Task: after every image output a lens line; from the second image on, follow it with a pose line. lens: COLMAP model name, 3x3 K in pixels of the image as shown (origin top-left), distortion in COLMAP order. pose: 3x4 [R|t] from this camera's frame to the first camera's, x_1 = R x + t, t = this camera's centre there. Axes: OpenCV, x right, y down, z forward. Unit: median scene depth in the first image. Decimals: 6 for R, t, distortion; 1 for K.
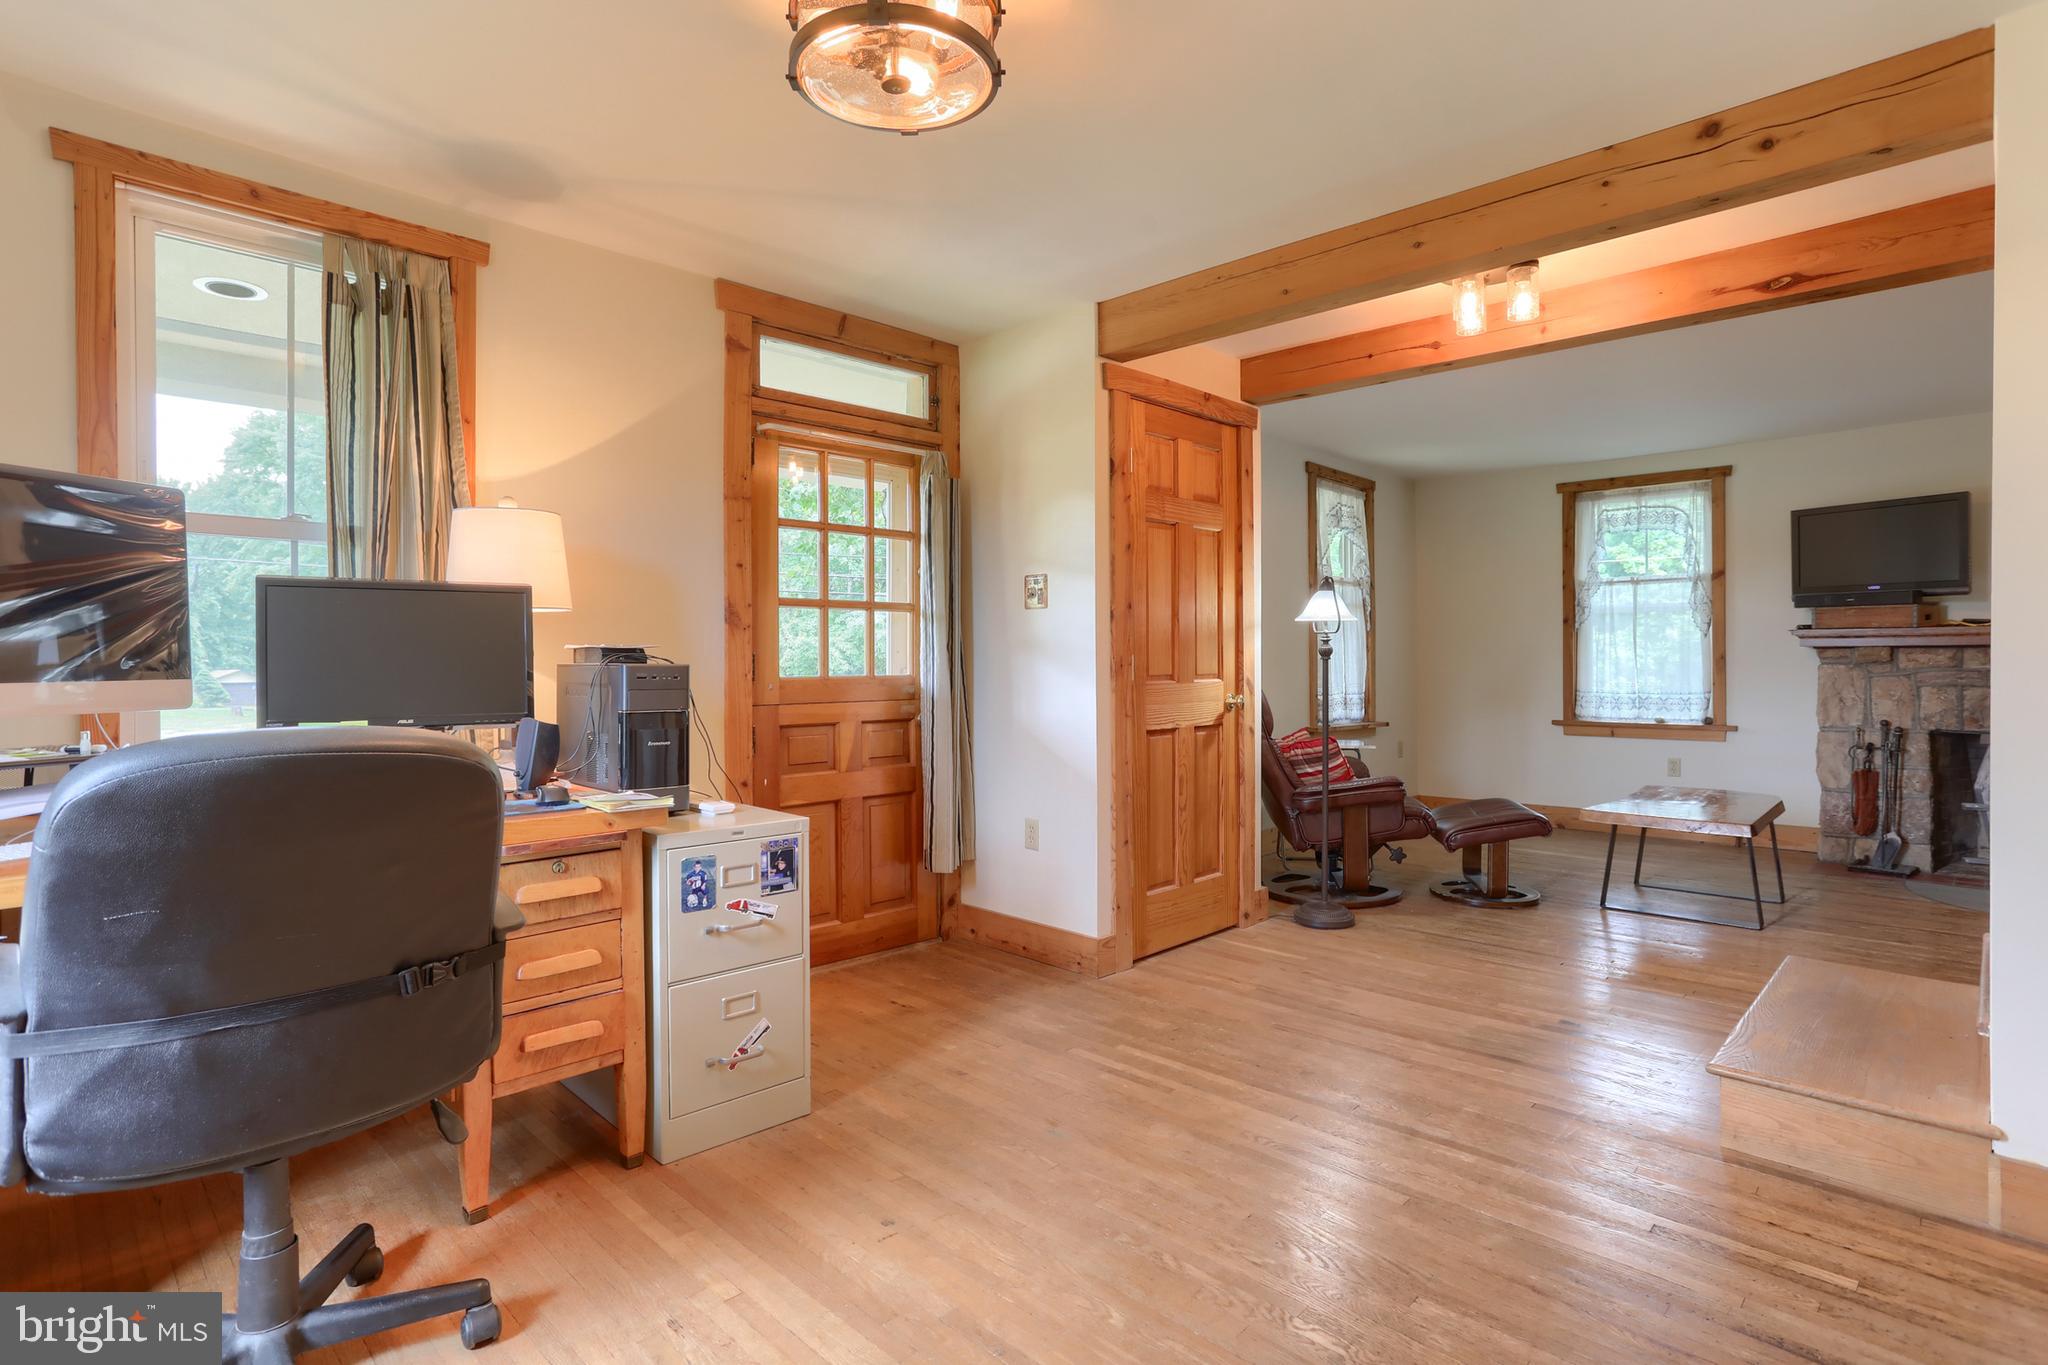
lens RADIAL K [[1027.9, 0, 1028.5], [0, 1027.9, 662.5], [0, 0, 1]] dist [-0.049607, 0.029781]
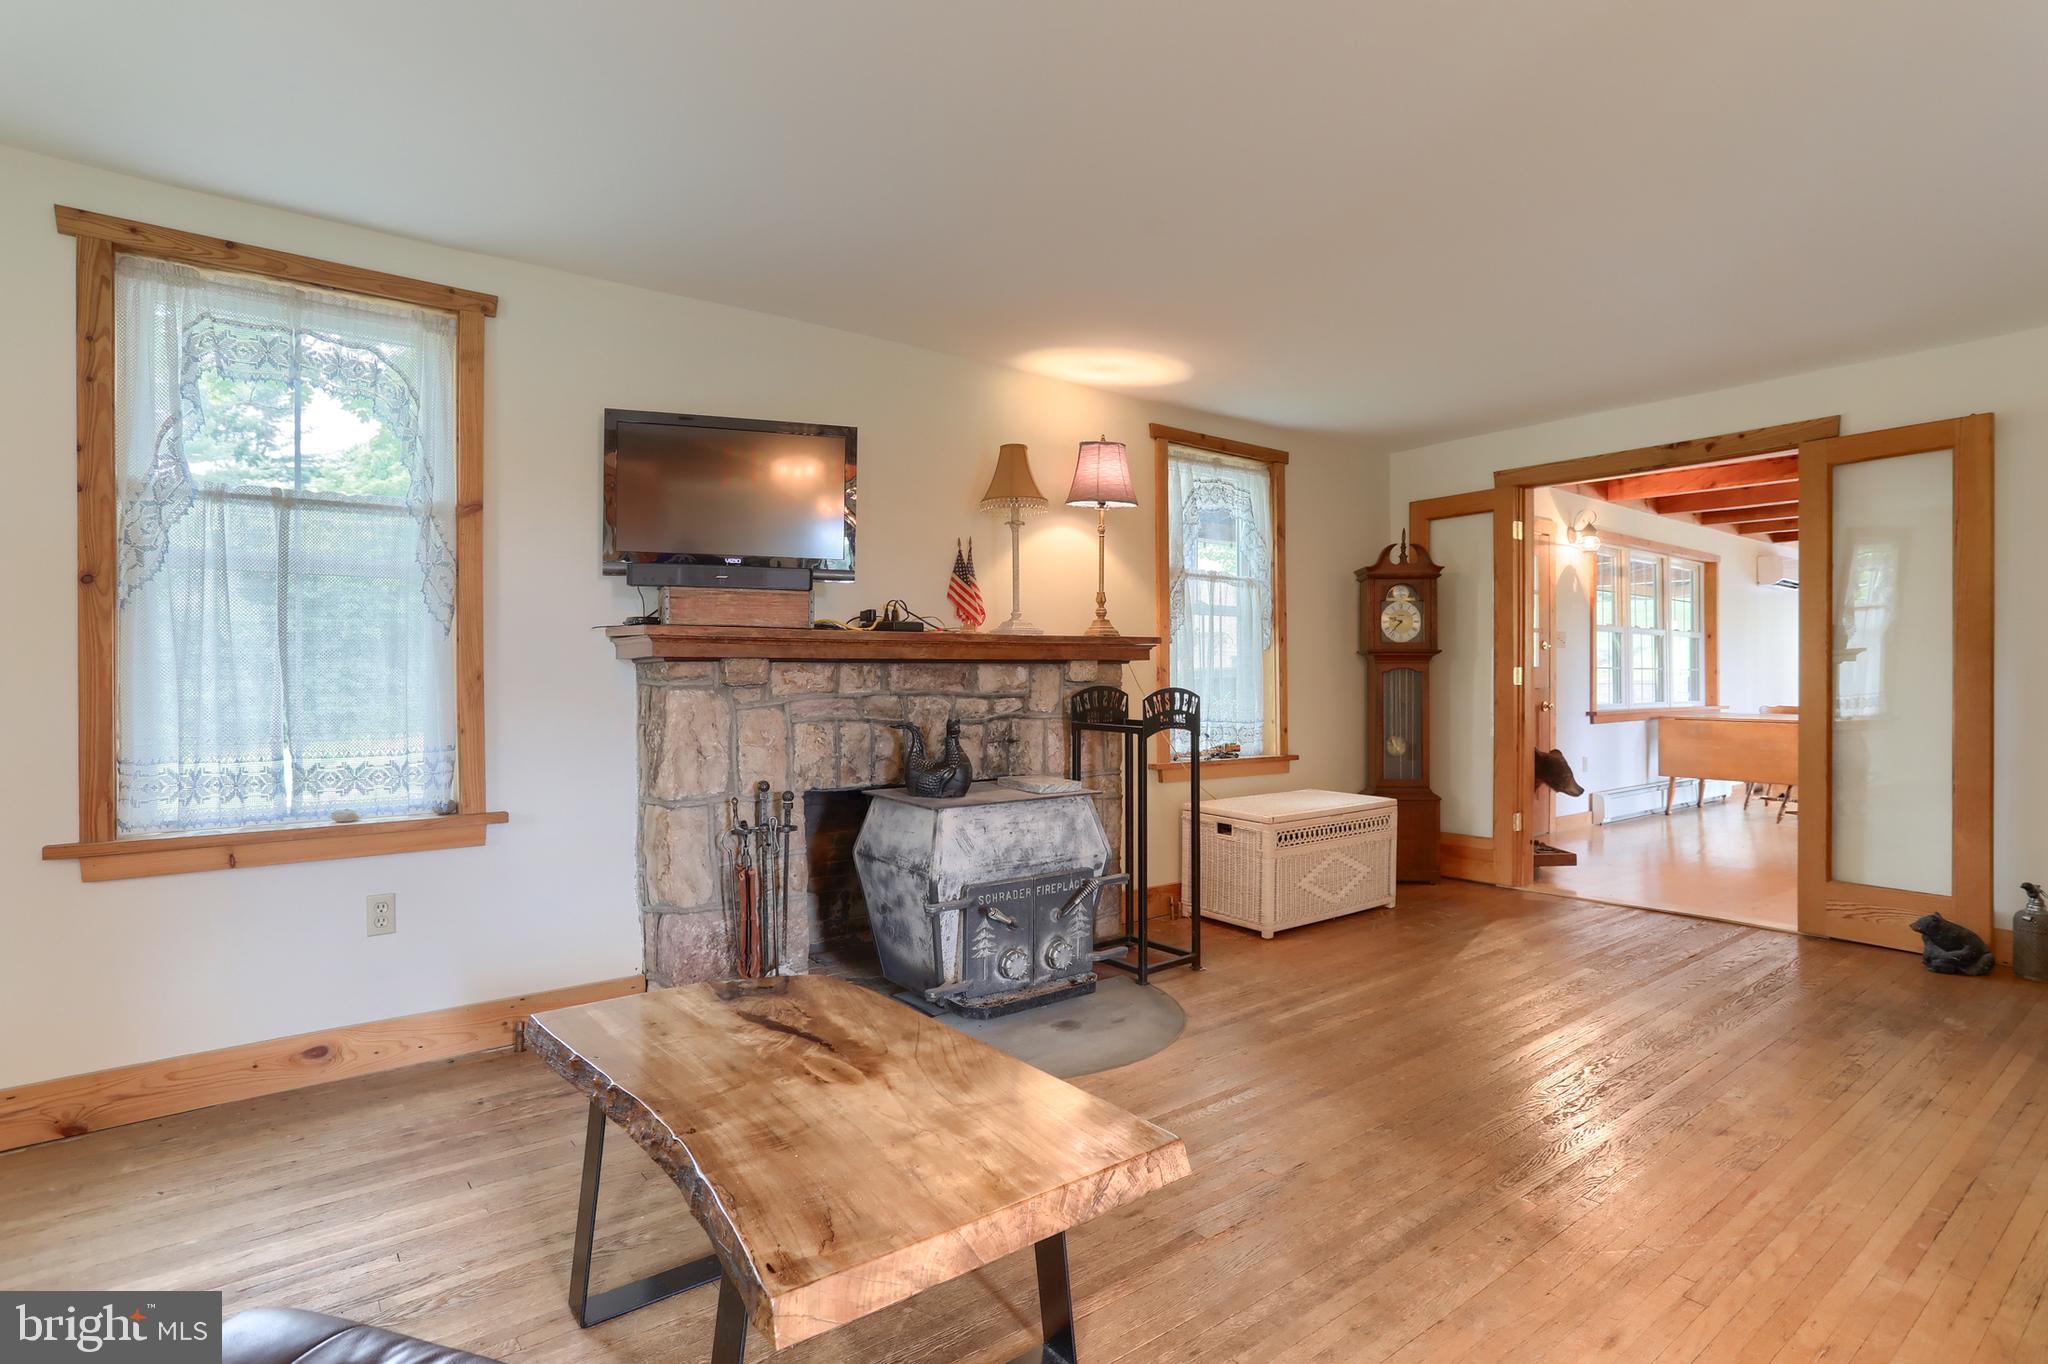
lens RADIAL K [[1027.9, 0, 1029.4], [0, 1027.9, 681.9], [0, 0, 1]] dist [-0.049607, 0.029781]
pose [[0.153509, 0.002522, 0.988144, 0.379359], [0.005164, 0.999981, -0.003355, 0.000900], [-0.988134, 0.005618, 0.153493, 1.059505]]
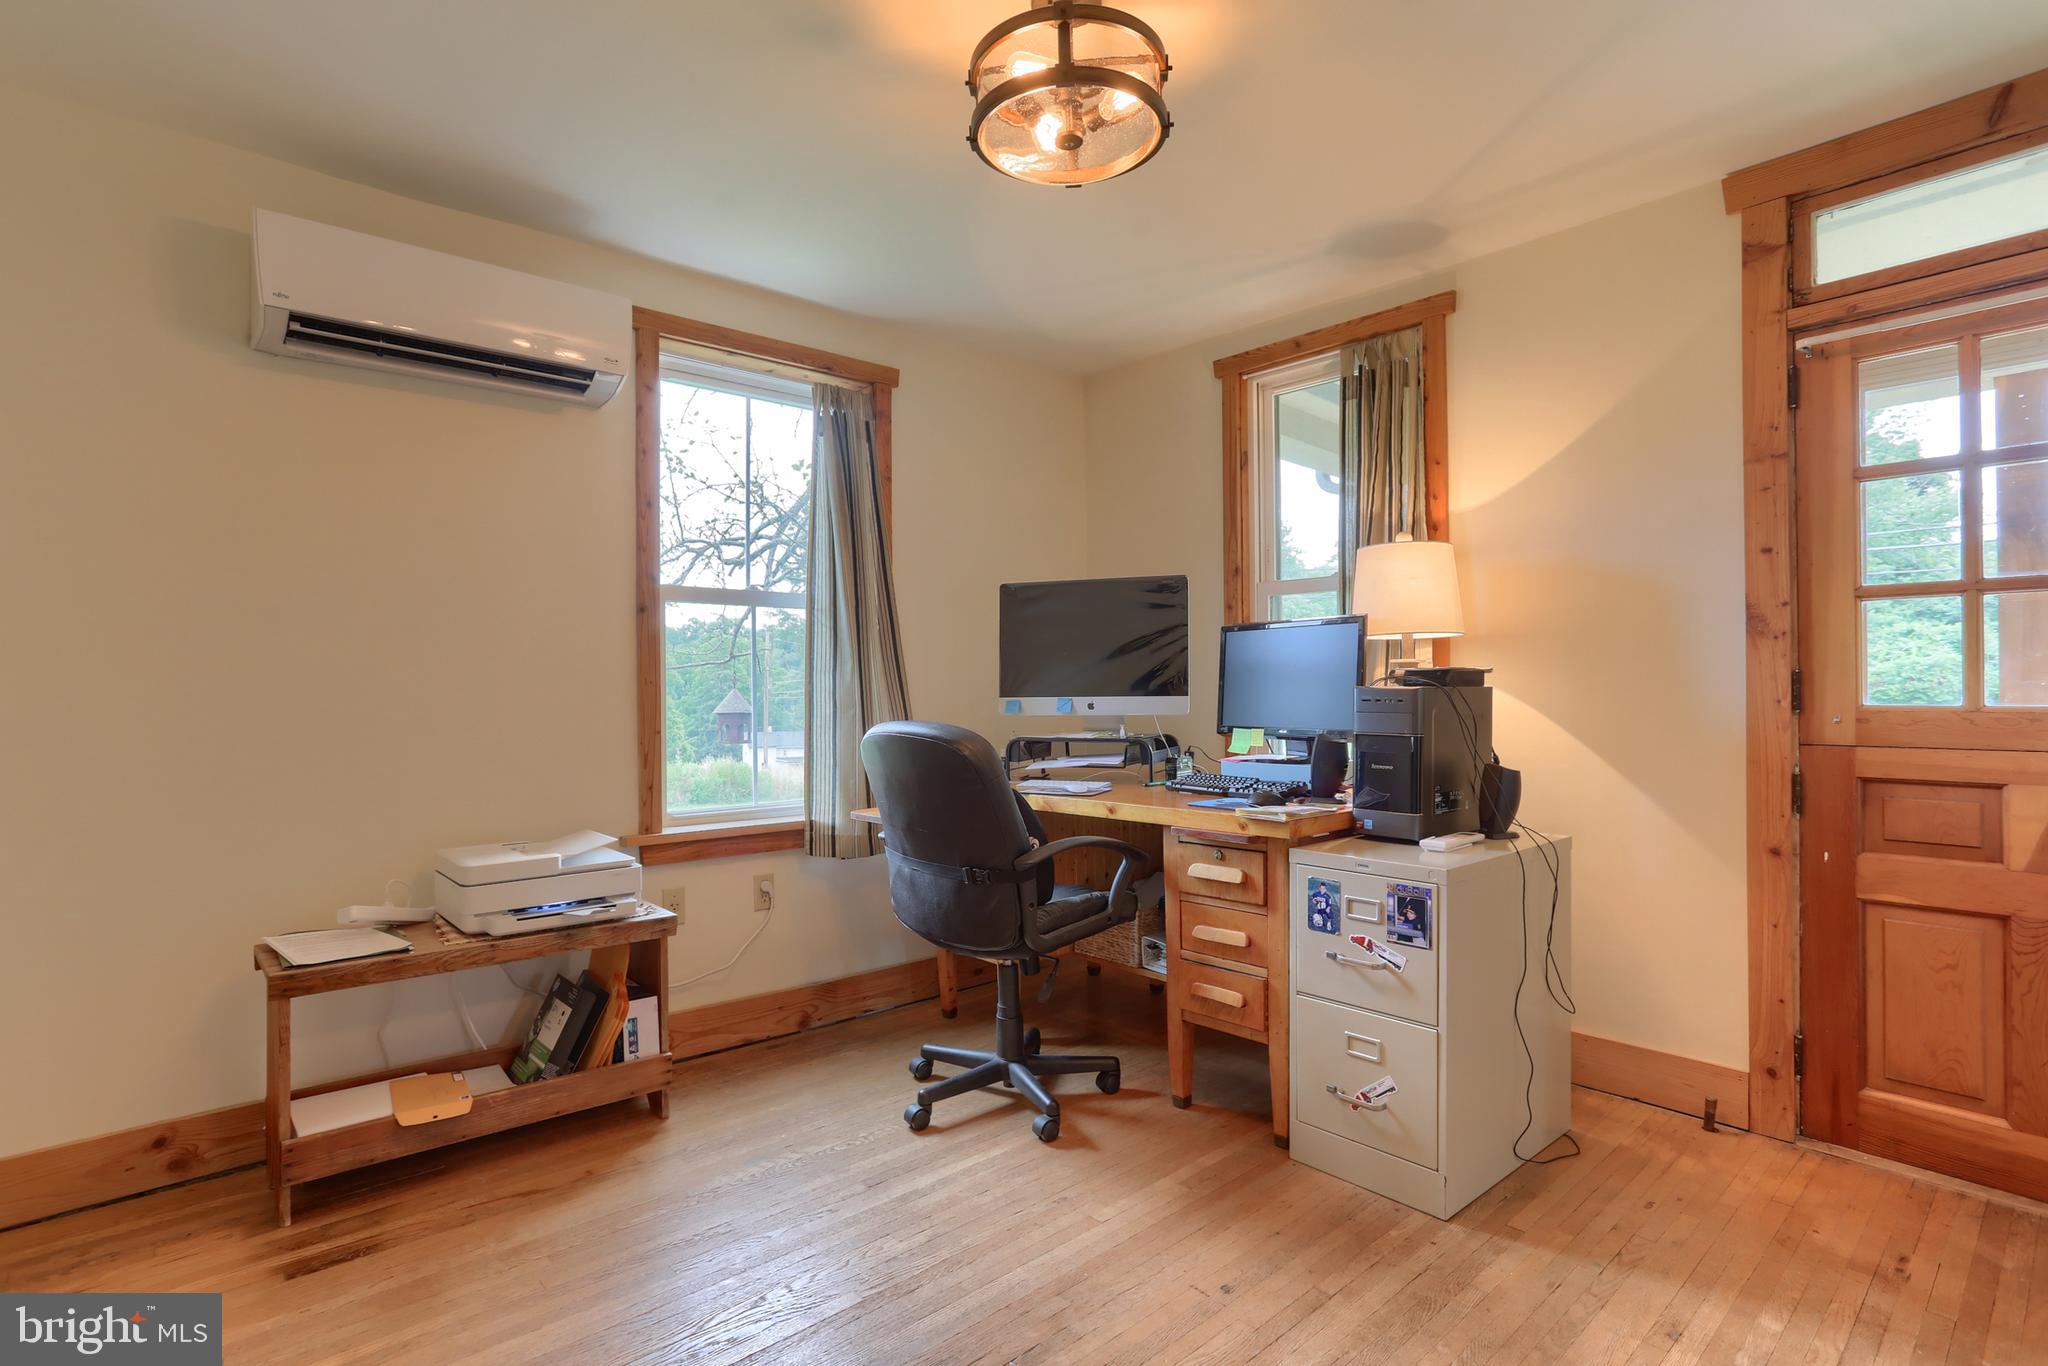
lens RADIAL K [[1027.9, 0, 1019.6], [0, 1027.9, 687.5], [0, 0, 1]] dist [-0.049607, 0.029781]
pose [[-0.070106, 0.003906, -0.997532, 0.432544], [0.003491, 0.999987, 0.003670, -0.001732], [0.997533, -0.003225, -0.070119, 0.475736]]
